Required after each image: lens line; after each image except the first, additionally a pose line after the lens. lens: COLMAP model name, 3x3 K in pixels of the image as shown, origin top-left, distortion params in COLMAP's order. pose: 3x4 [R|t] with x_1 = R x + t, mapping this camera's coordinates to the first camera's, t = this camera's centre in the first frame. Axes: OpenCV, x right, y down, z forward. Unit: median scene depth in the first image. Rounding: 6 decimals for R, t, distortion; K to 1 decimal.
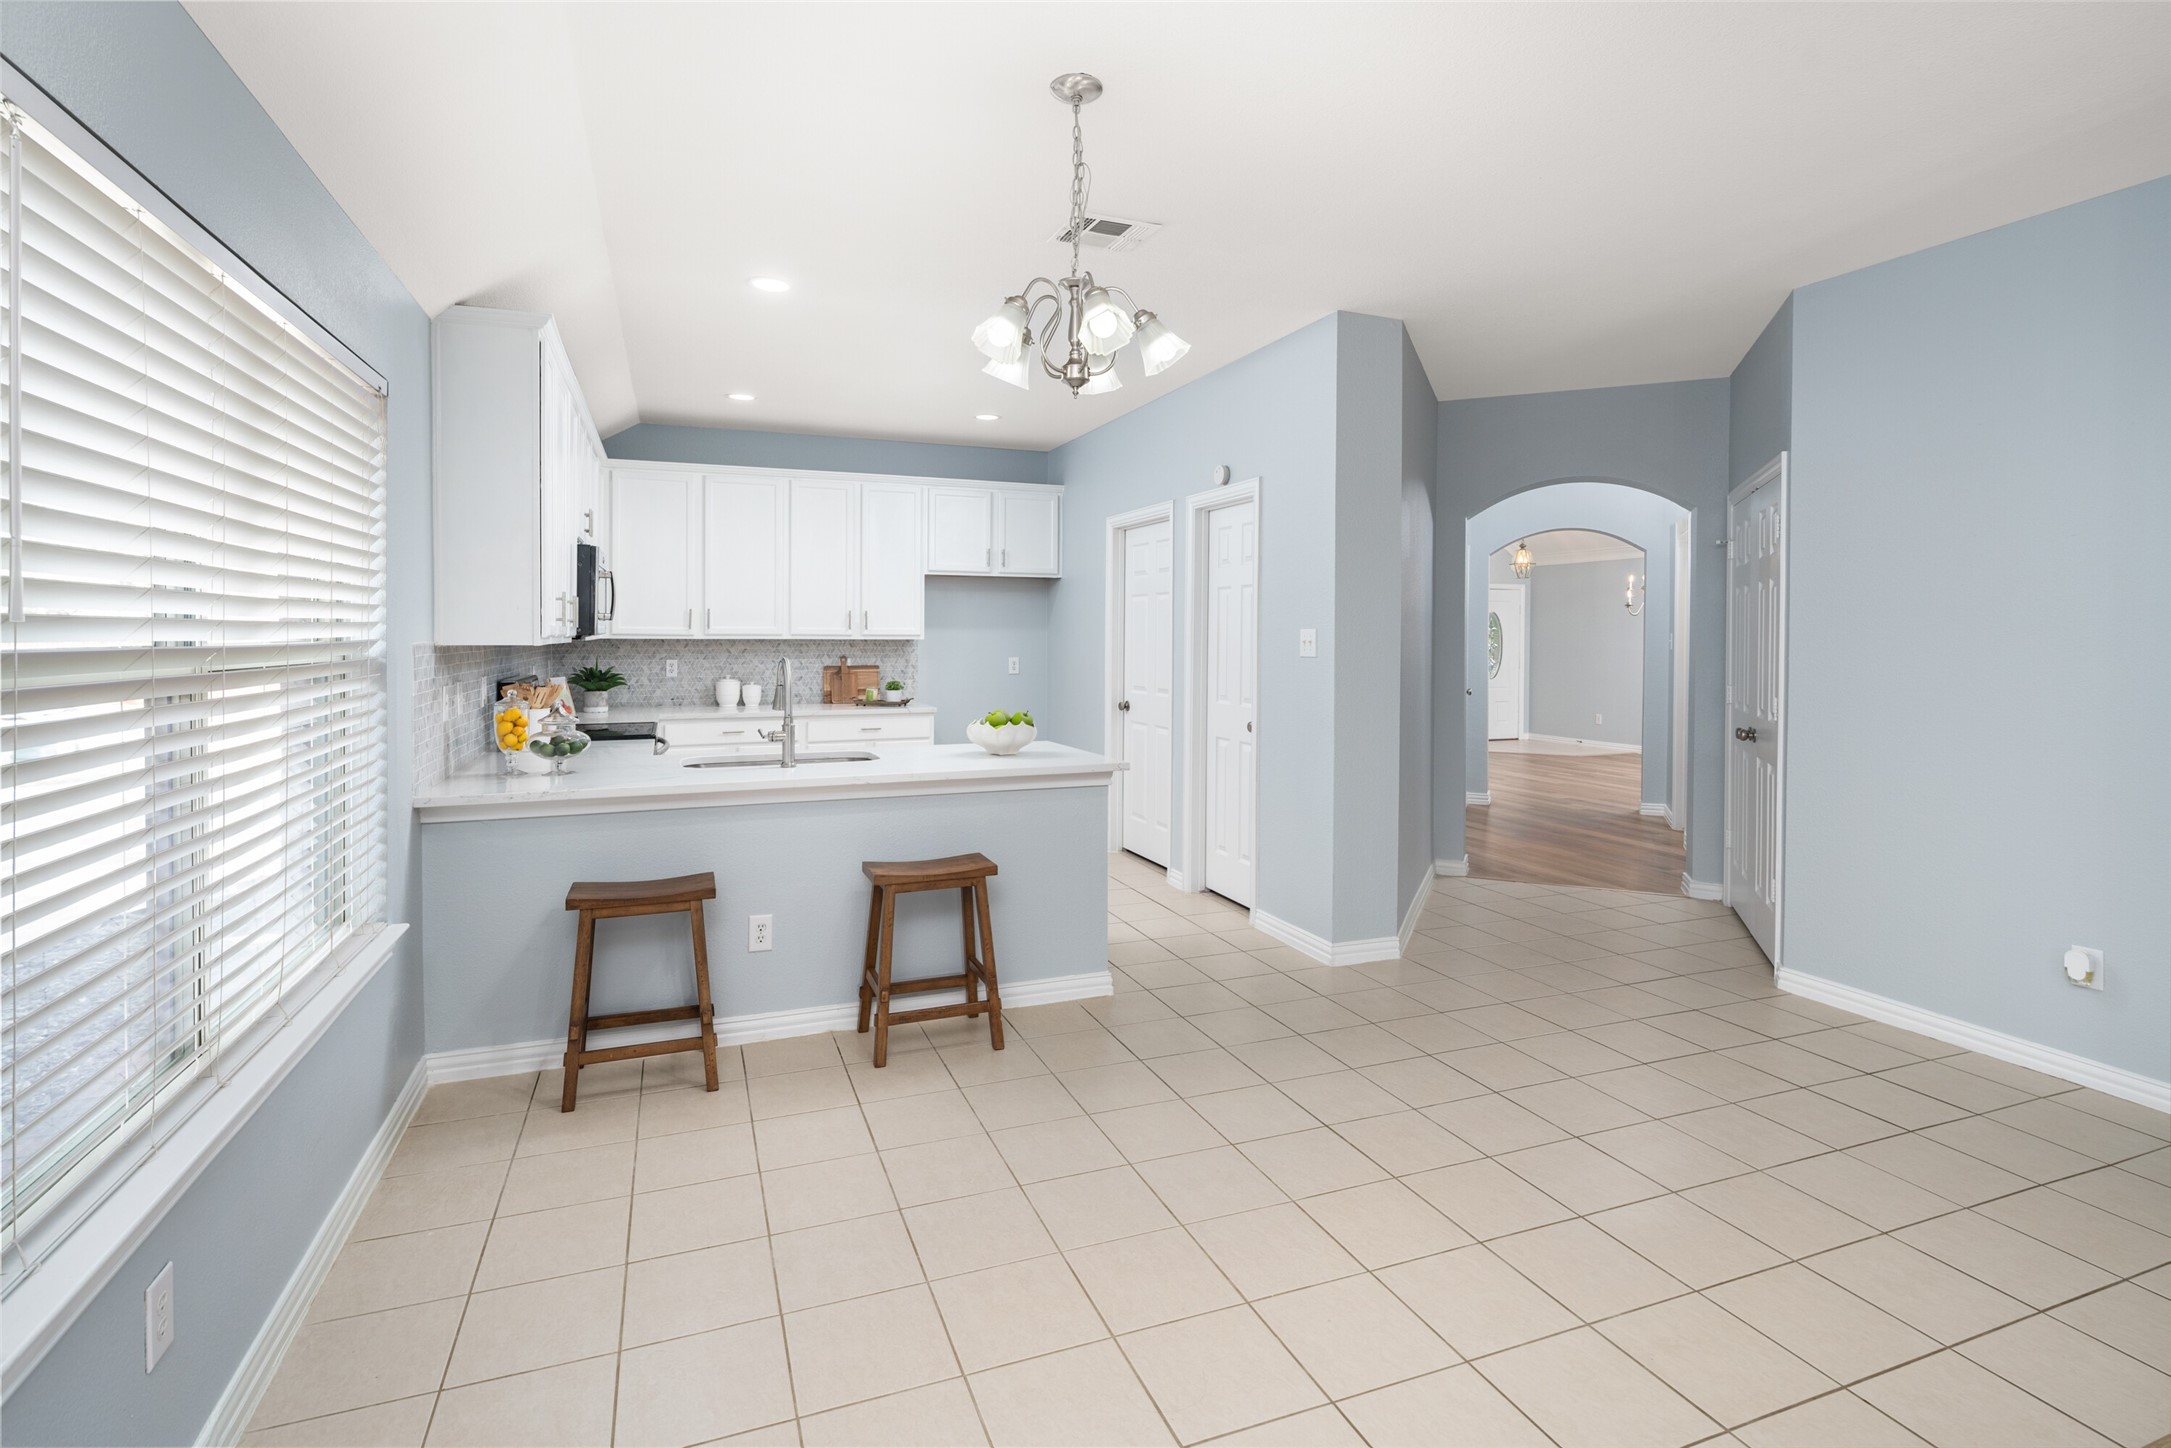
lens RADIAL K [[1063.3, 0, 1098.6], [0, 1063.3, 650.6], [0, 0, 1]] dist [0.000854, -0.000331]
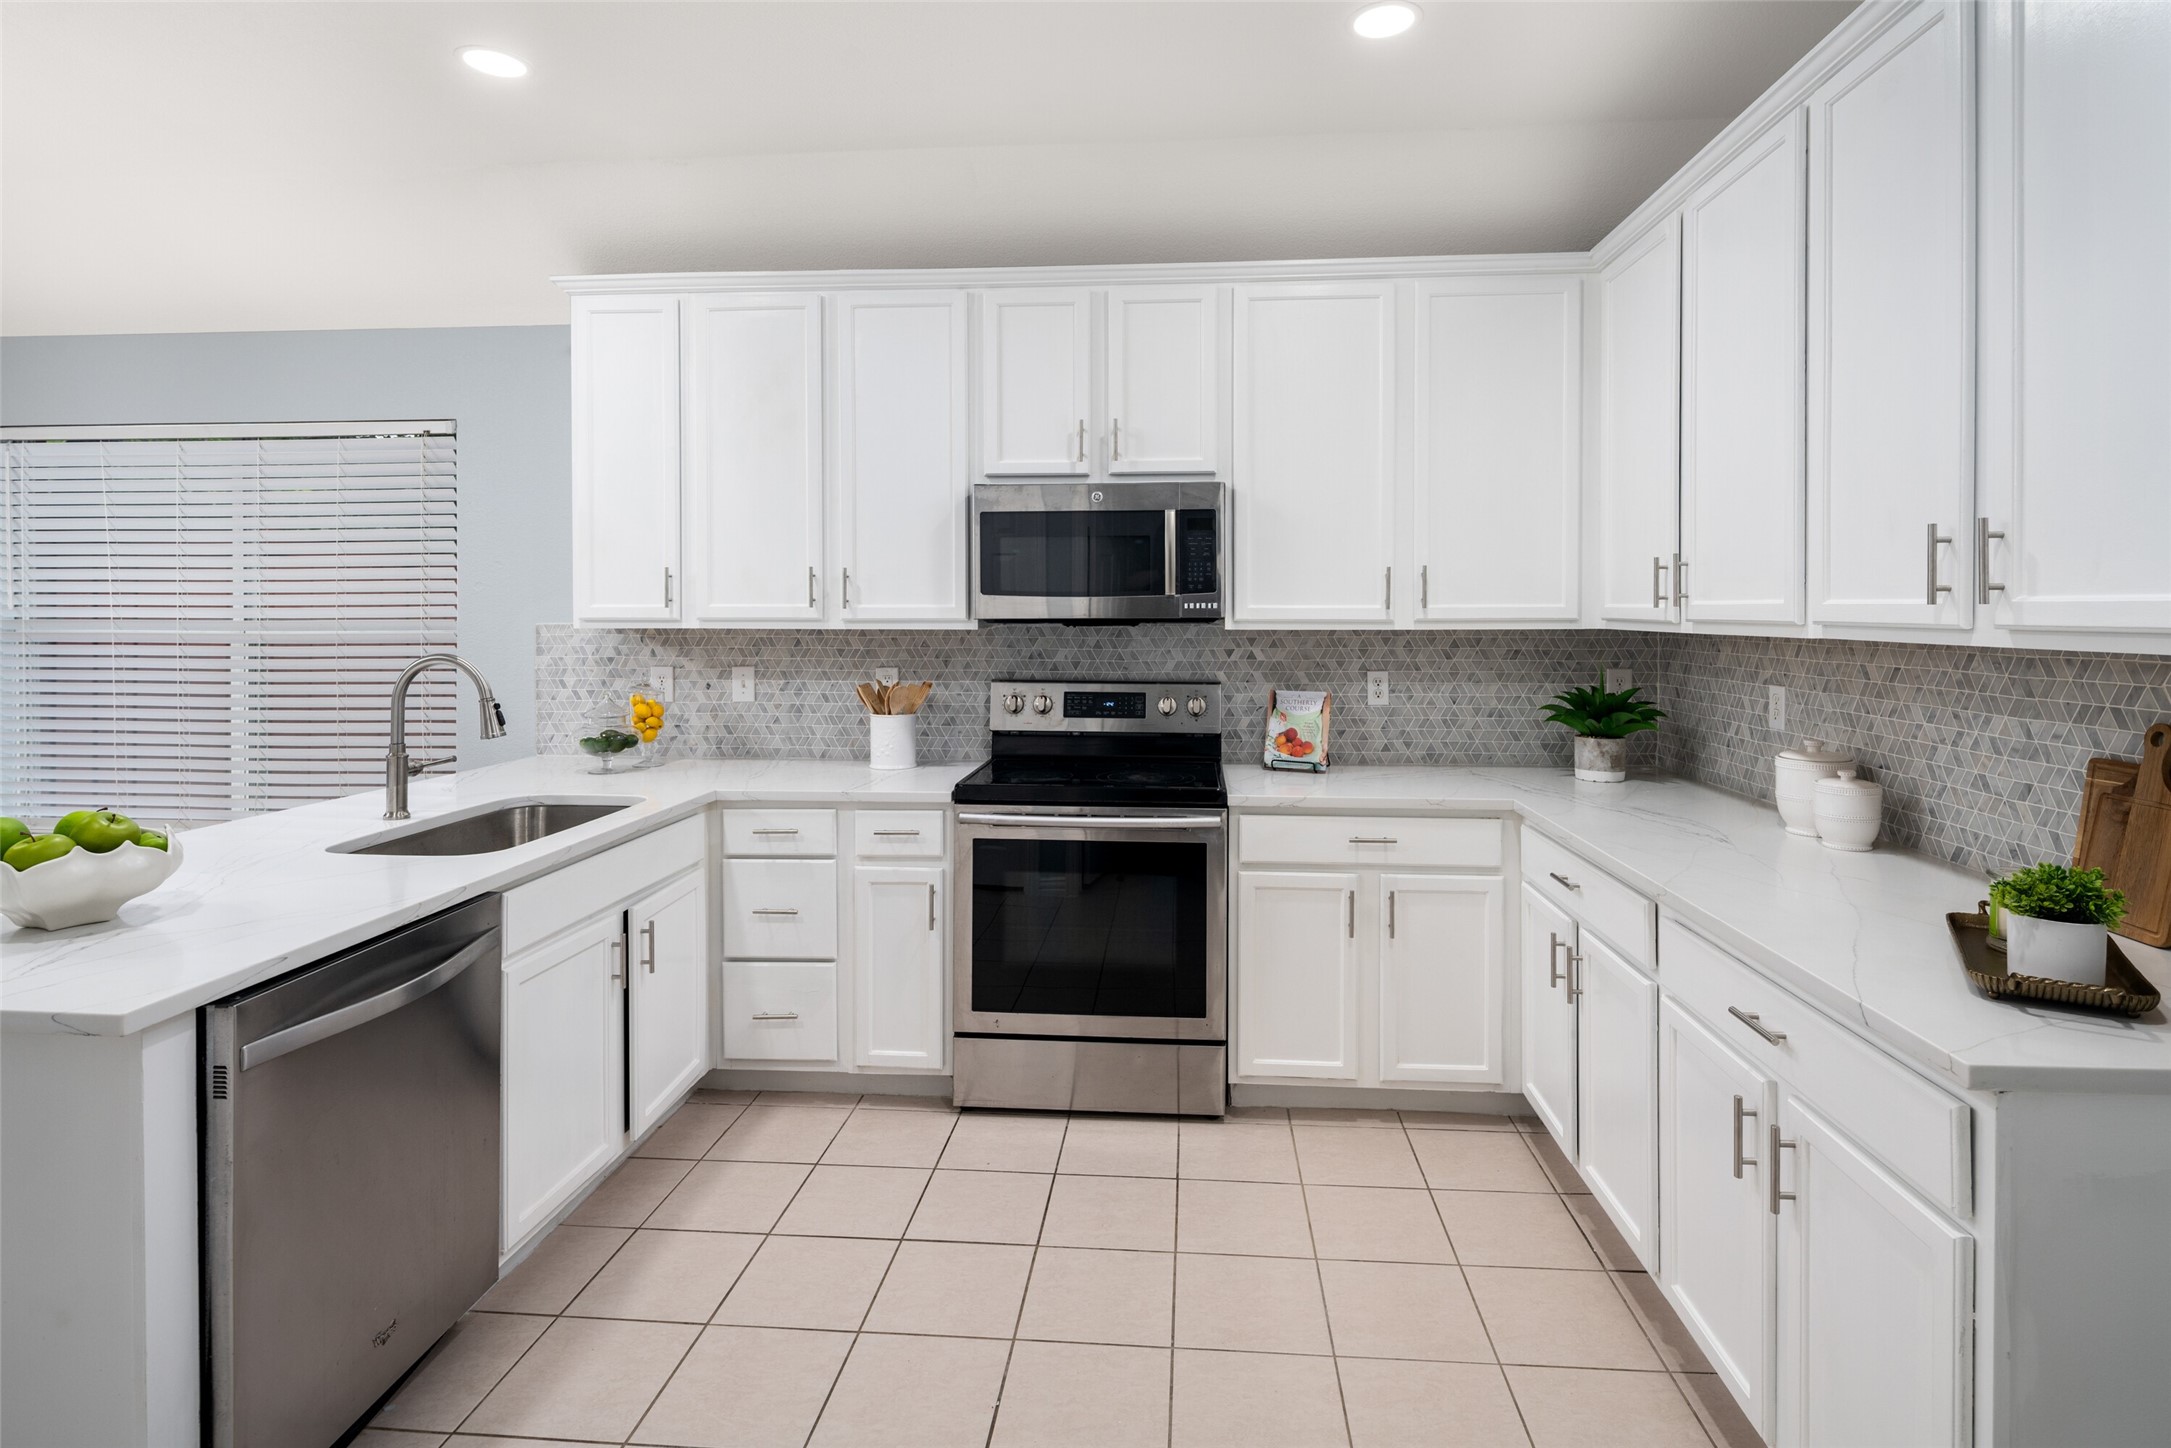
lens RADIAL K [[1063.3, 0, 1121.4], [0, 1063.3, 593.6], [0, 0, 1]] dist [0.000854, -0.000331]
pose [[-0.435113, -0.016868, -0.900218, 0.058836], [-0.017897, 0.999789, -0.010083, -0.018209], [0.900198, 0.011724, -0.435323, 1.038004]]
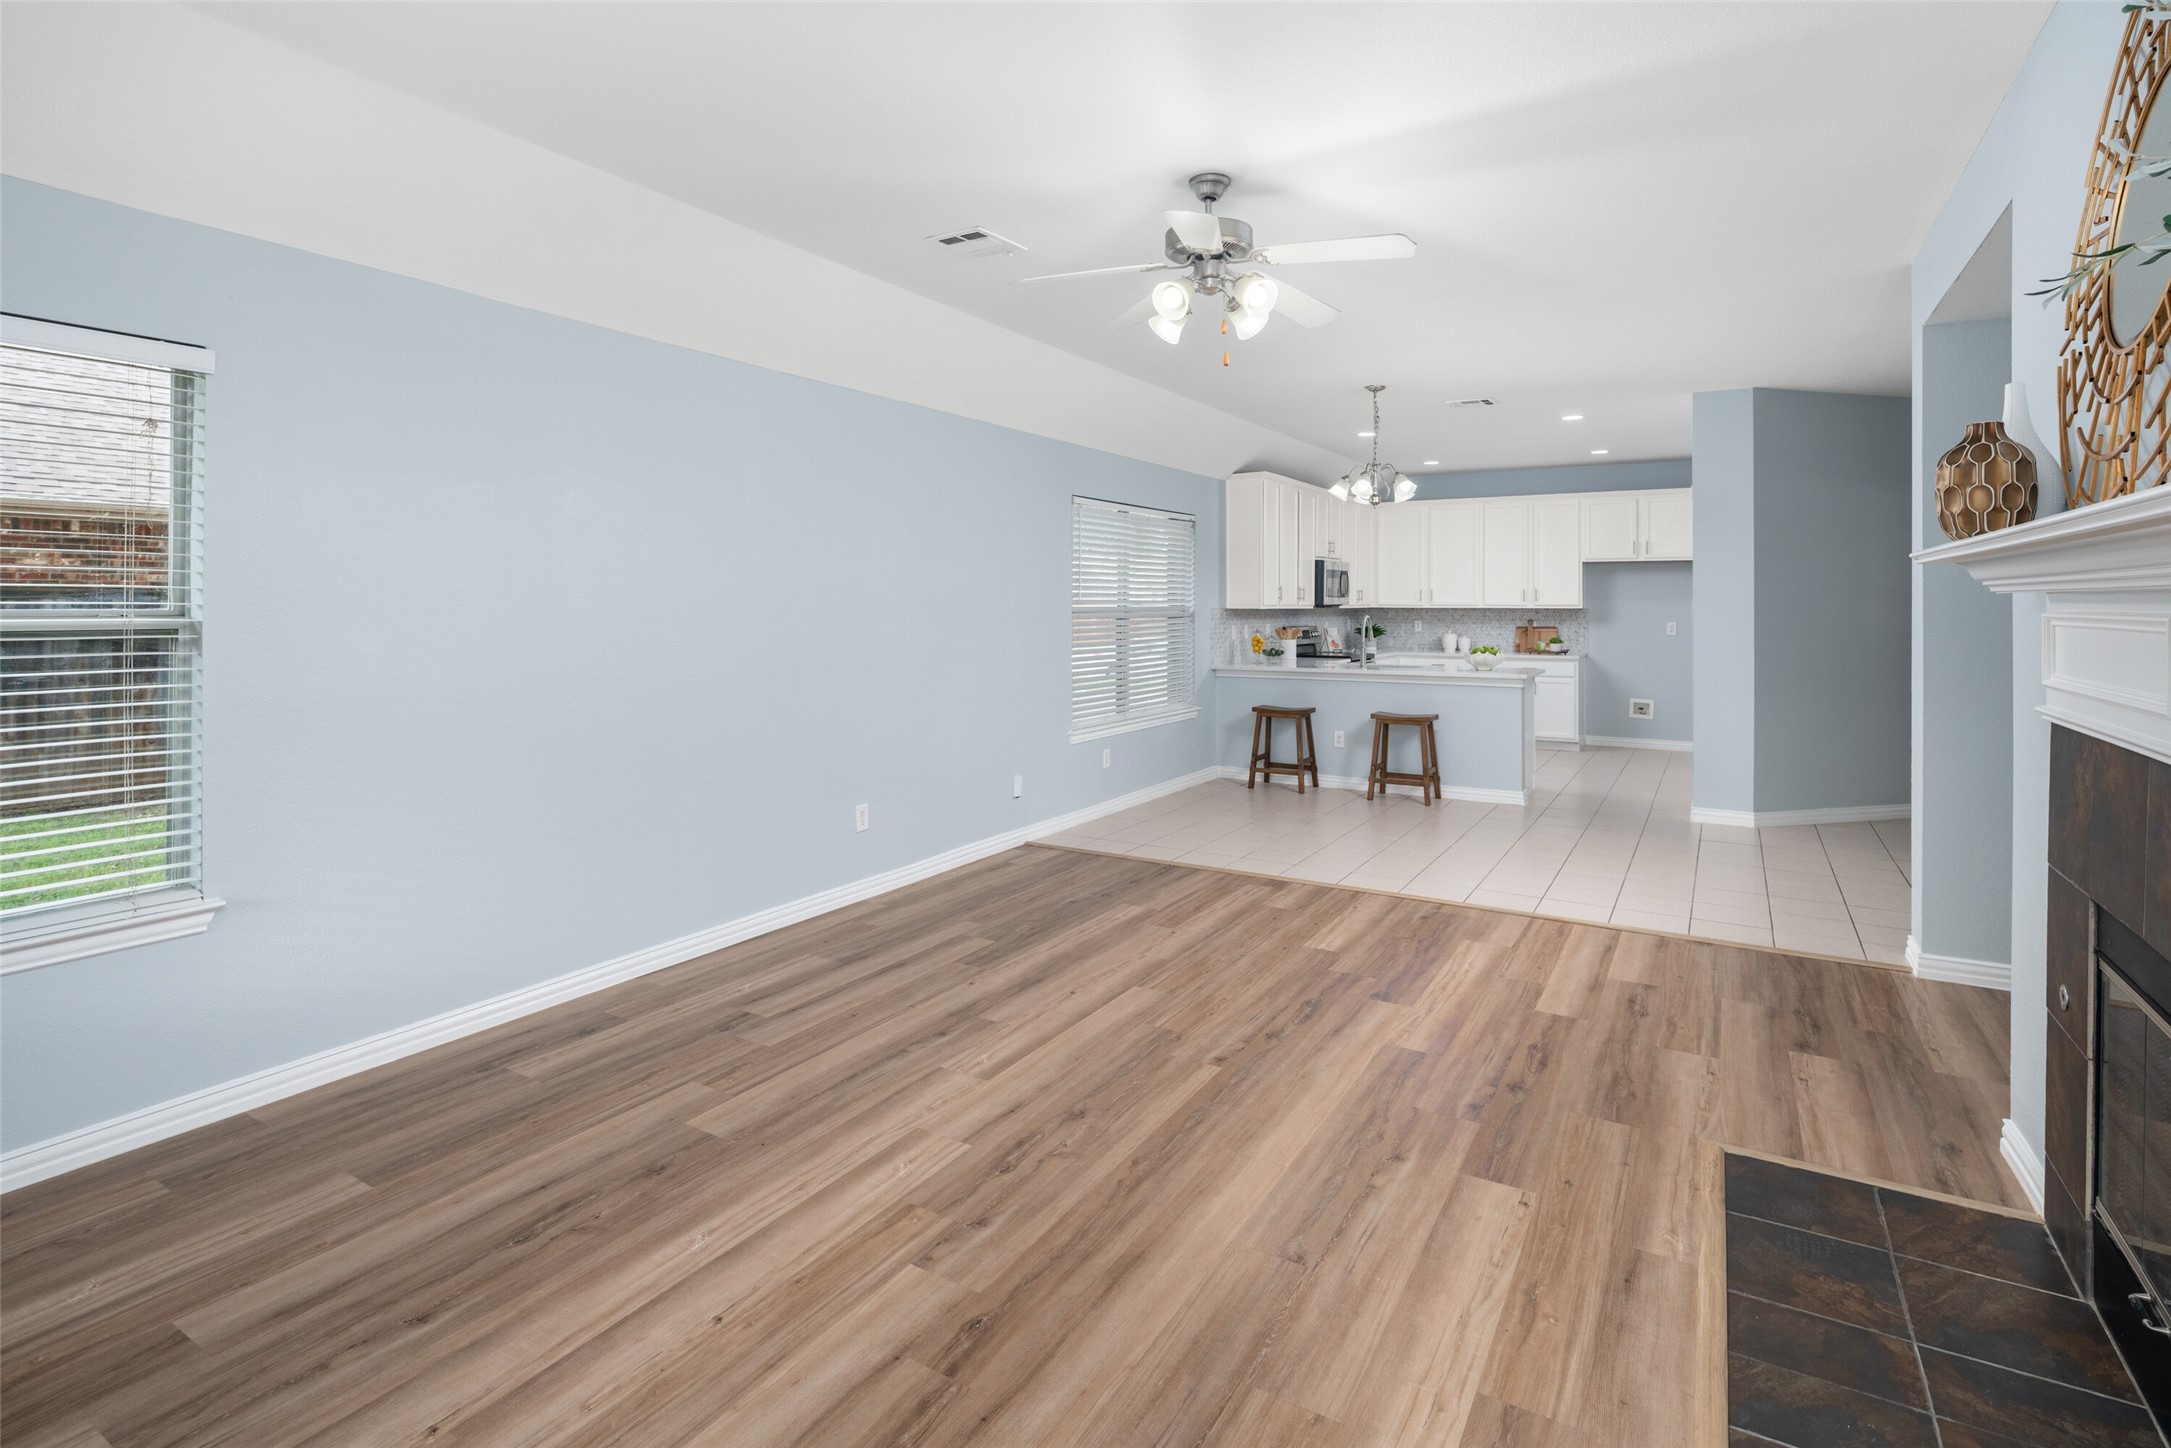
lens RADIAL K [[1063.3, 0, 1076.3], [0, 1063.3, 598.7], [0, 0, 1]] dist [0.000854, -0.000331]
pose [[0.599153, -0.005908, -0.800613, 0.631651], [-0.012778, 0.999775, -0.016941, 0.010066], [0.800533, 0.020381, 0.598943, -0.417456]]
